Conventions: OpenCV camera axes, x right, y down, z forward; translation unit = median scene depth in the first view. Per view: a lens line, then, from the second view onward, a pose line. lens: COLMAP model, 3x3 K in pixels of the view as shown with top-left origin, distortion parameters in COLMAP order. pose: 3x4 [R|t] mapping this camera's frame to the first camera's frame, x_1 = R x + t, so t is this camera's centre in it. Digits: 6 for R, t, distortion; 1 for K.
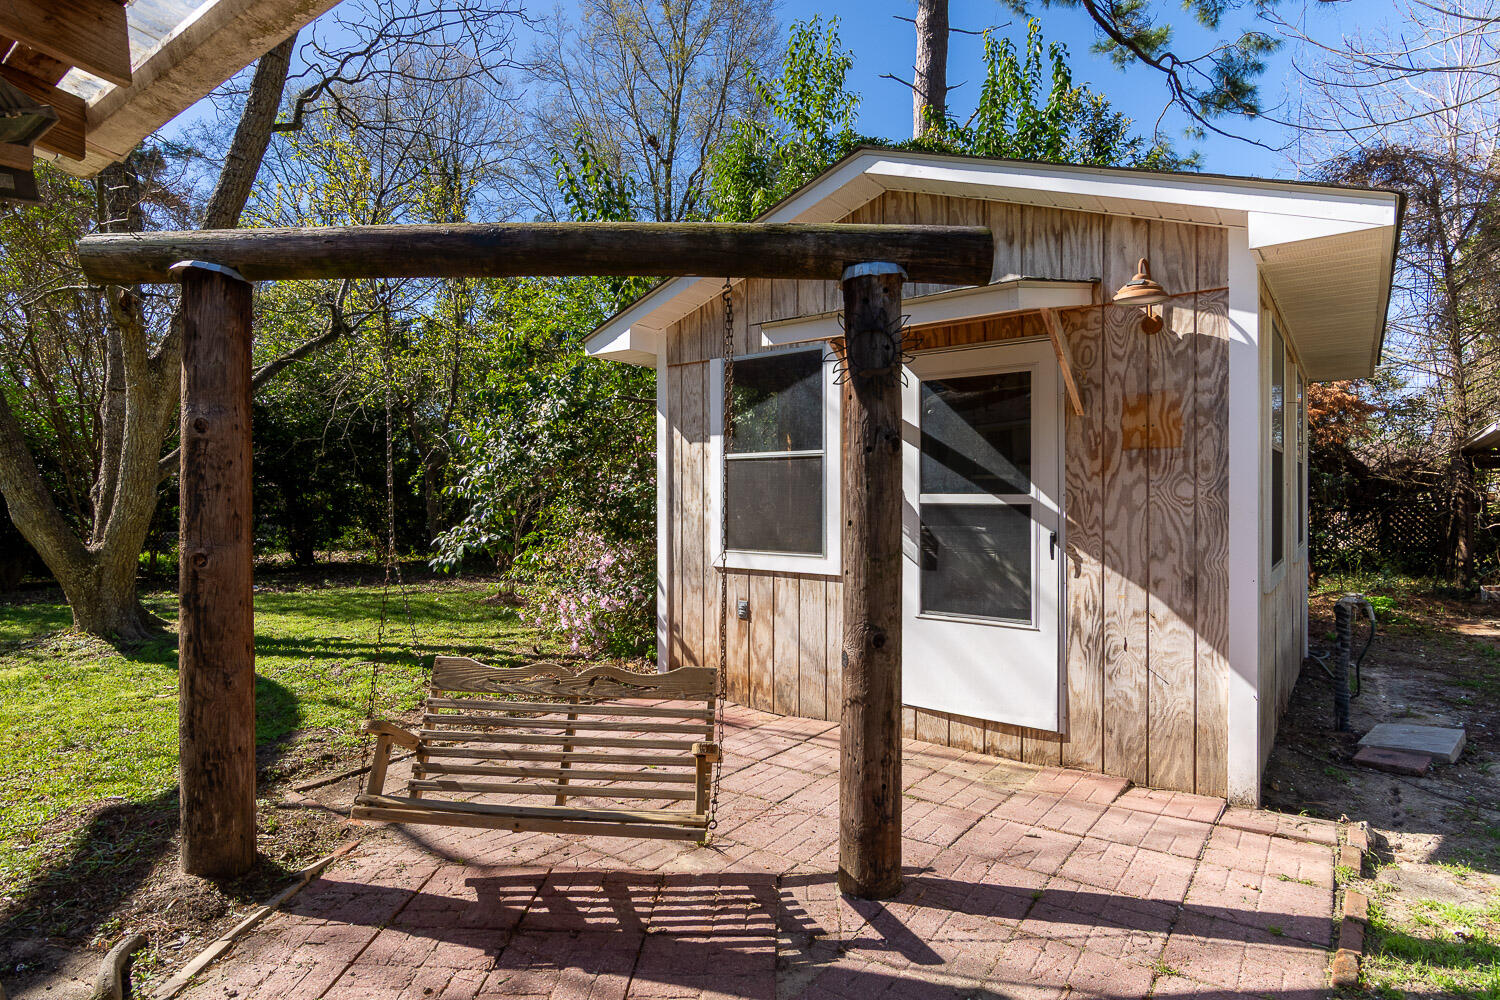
lens RADIAL K [[810.8, 0, 750.0], [0, 810.8, 500.0], [0, 0, 1]] dist [-0.001102, -0.000199]
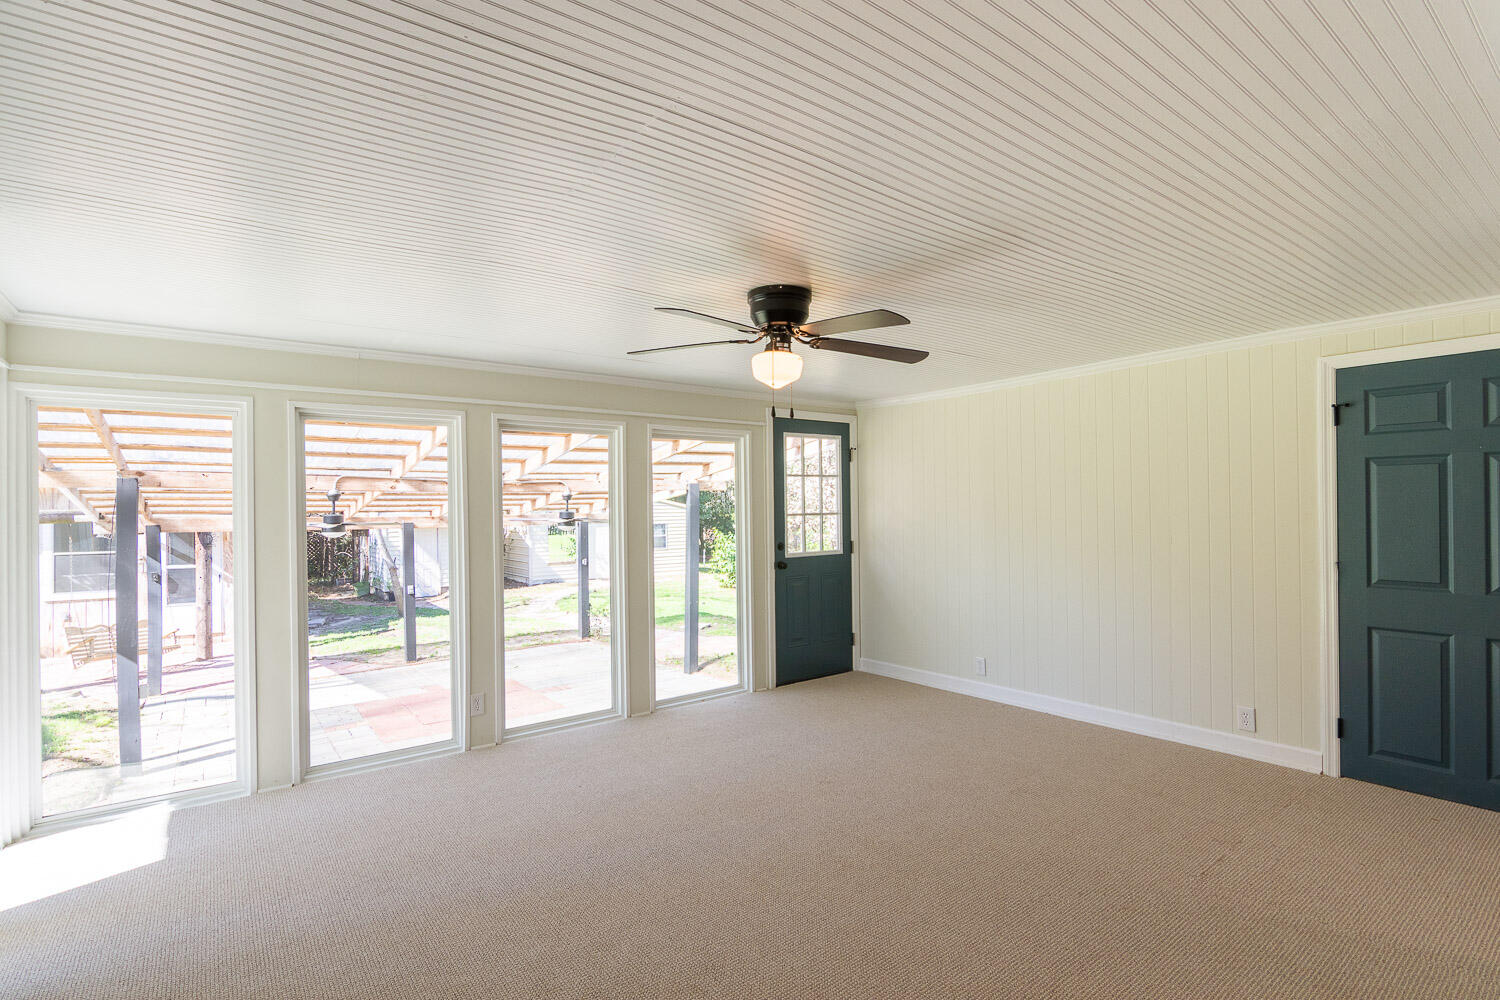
lens RADIAL K [[747.1, 0, 750.0], [0, 747.1, 500.0], [0, 0, 1]] dist [-0.029380, -0.000181]
pose [[0.336285, 0.007335, 0.941732, -1.589435], [0.010478, 0.999879, -0.011530, -0.193323], [-0.941702, 0.013744, 0.336168, -1.902295]]
